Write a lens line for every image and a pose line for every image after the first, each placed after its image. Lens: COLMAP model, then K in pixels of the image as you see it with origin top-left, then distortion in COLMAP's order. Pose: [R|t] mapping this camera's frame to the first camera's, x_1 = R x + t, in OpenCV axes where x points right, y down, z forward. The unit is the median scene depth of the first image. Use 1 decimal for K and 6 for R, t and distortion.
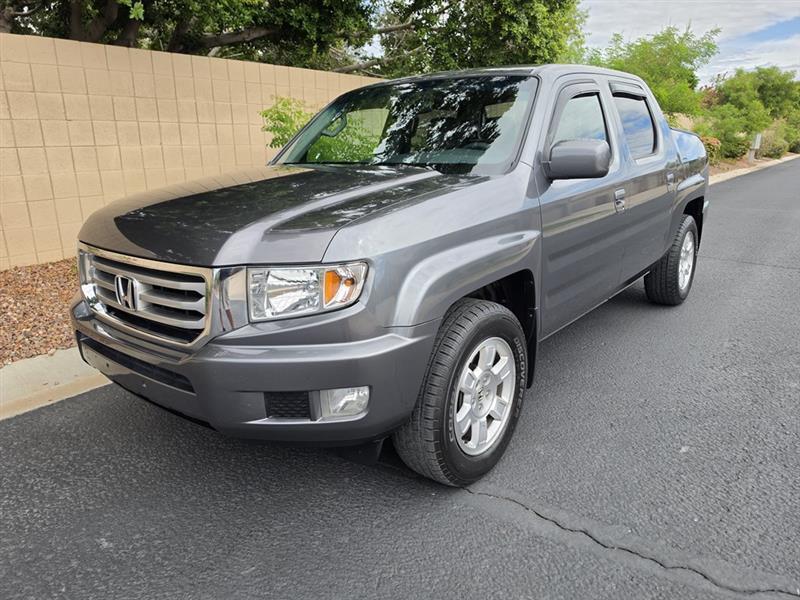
lens RADIAL K [[555.0, 0, 400.0], [0, 555.0, 300.0], [0, 0, 1]] dist [0.049719, -0.062987]
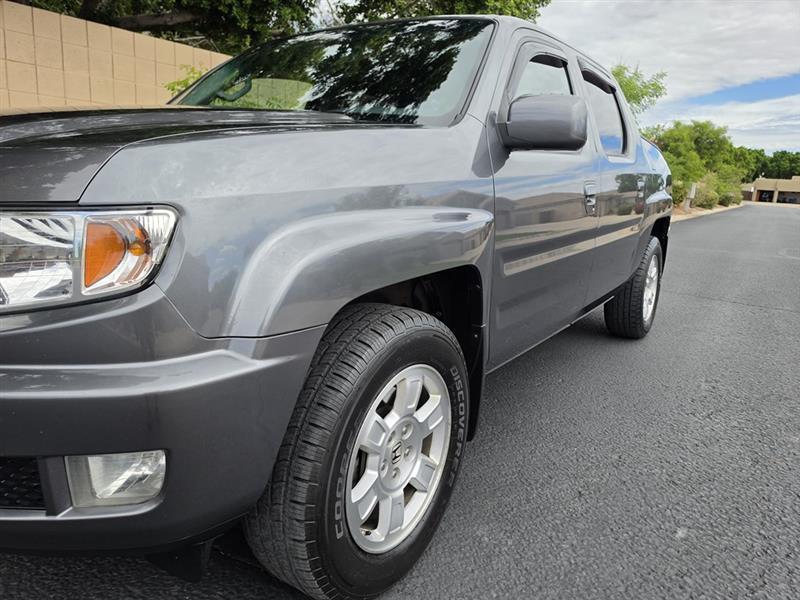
lens RADIAL K [[555.0, 0, 400.0], [0, 555.0, 300.0], [0, 0, 1]] dist [0.049719, -0.062987]
pose [[0.994640, 0.043059, 0.094006, 0.043565], [-0.037631, 0.997562, -0.058770, 0.015966], [-0.096307, 0.054918, 0.993835, 0.186730]]
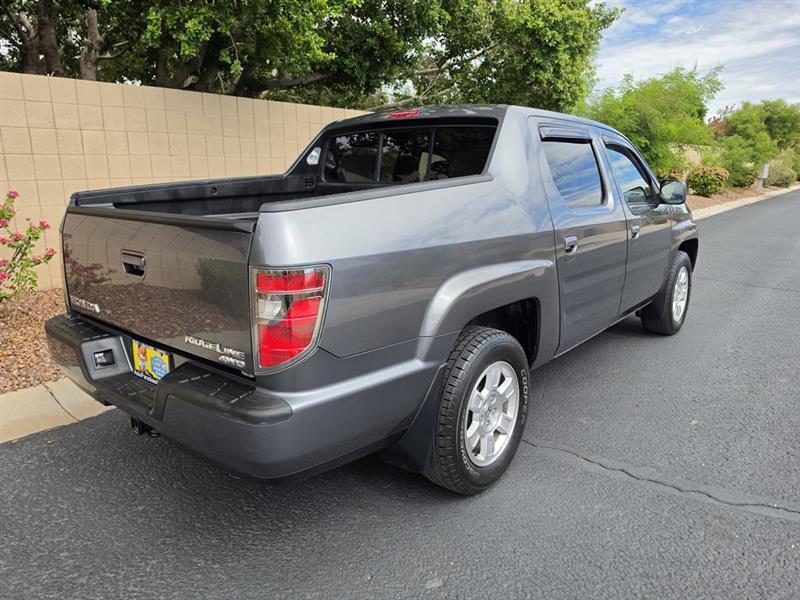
lens RADIAL K [[557.3, 0, 390.5], [0, 557.3, 300.7], [0, 0, 1]] dist [0.032034, -0.061261]
pose [[0.999484, 0.017231, -0.027095, -0.100945], [-0.018231, 0.999145, -0.037113, 0.027544], [0.026432, 0.037588, 0.998944, -0.196421]]
